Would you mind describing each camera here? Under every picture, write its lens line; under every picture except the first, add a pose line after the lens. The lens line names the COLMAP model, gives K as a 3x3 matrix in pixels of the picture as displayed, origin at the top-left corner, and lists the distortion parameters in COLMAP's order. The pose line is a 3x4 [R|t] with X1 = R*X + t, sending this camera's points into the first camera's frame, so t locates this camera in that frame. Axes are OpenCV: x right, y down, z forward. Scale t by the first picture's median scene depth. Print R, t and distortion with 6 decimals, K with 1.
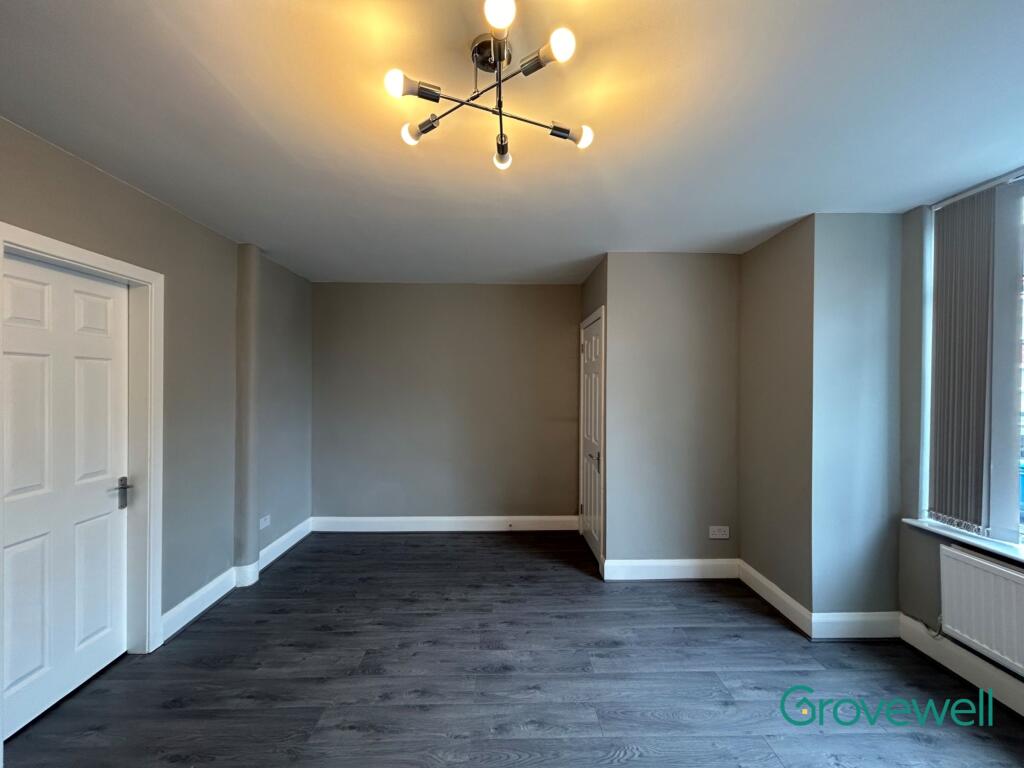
lens RADIAL K [[415.8, 0, 512.8], [0, 415.8, 384.2], [0, 0, 1]] dist [-0.006957, 0.001871]
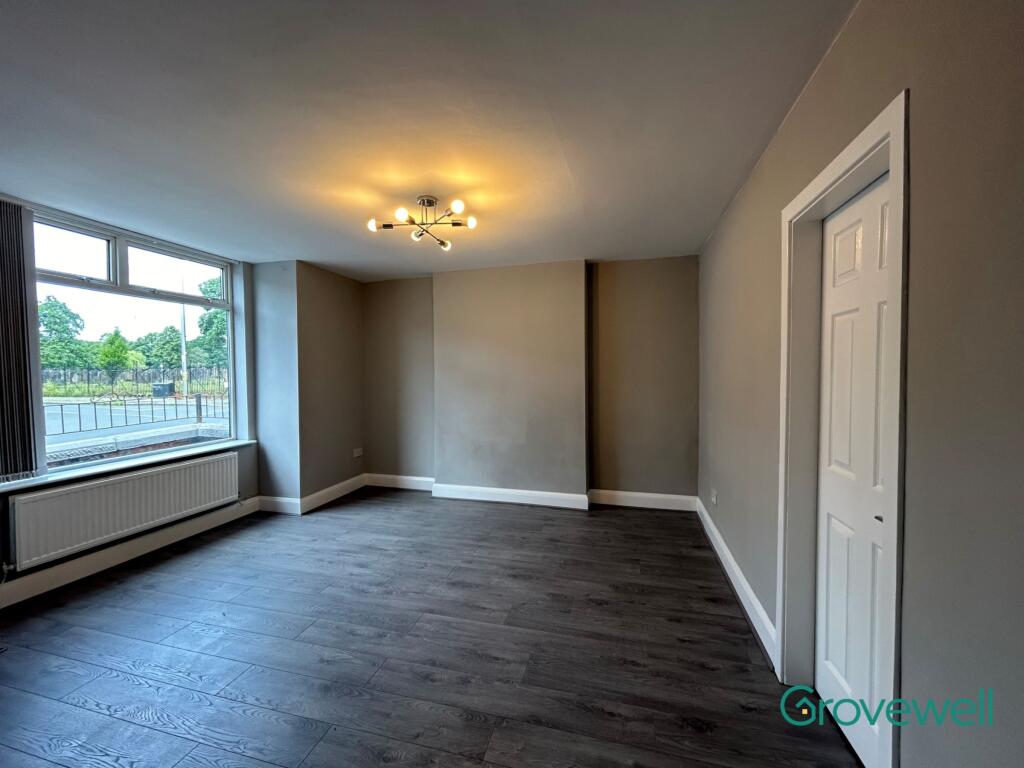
lens RADIAL K [[415.8, 0, 517.0], [0, 415.8, 376.8], [0, 0, 1]] dist [-0.006957, 0.001871]
pose [[-0.963060, 0.001343, 0.269284, -0.565651], [0.005200, 0.999894, 0.013609, 0.036628], [-0.269237, 0.014506, -0.962965, 1.558362]]
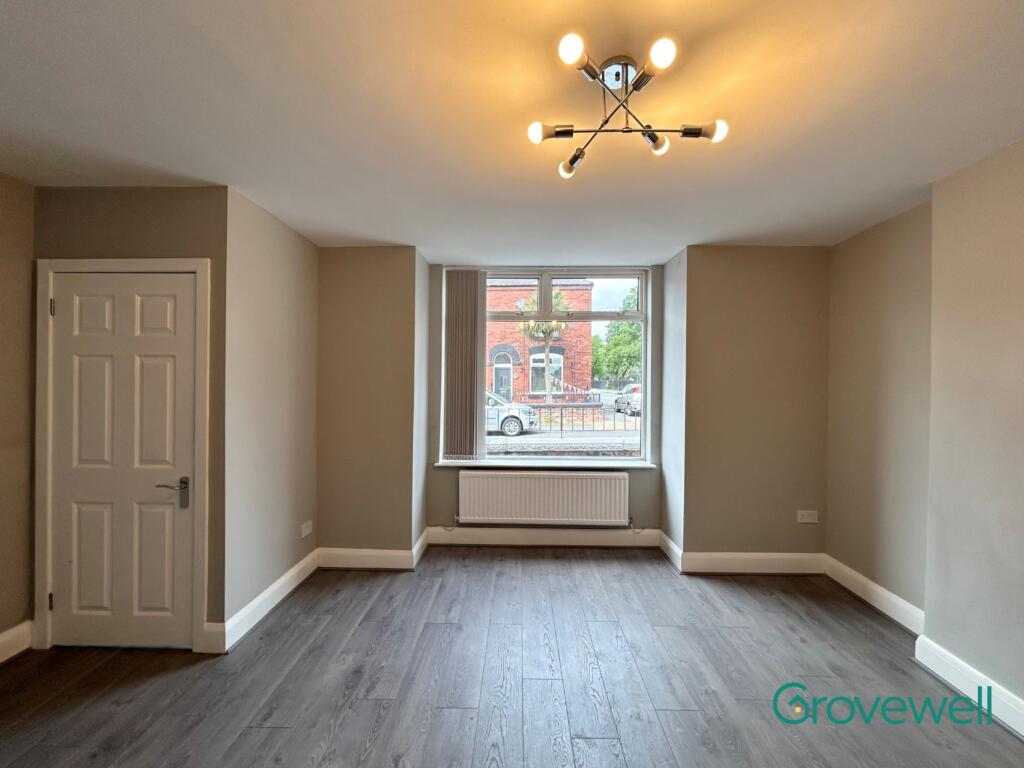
lens RADIAL K [[415.8, 0, 518.2], [0, 415.8, 387.0], [0, 0, 1]] dist [-0.006957, 0.001871]
pose [[0.037676, -0.005723, 0.999274, -0.587640], [-0.004396, 0.999973, 0.005893, 0.027008], [-0.999280, -0.004615, 0.037650, 0.628933]]
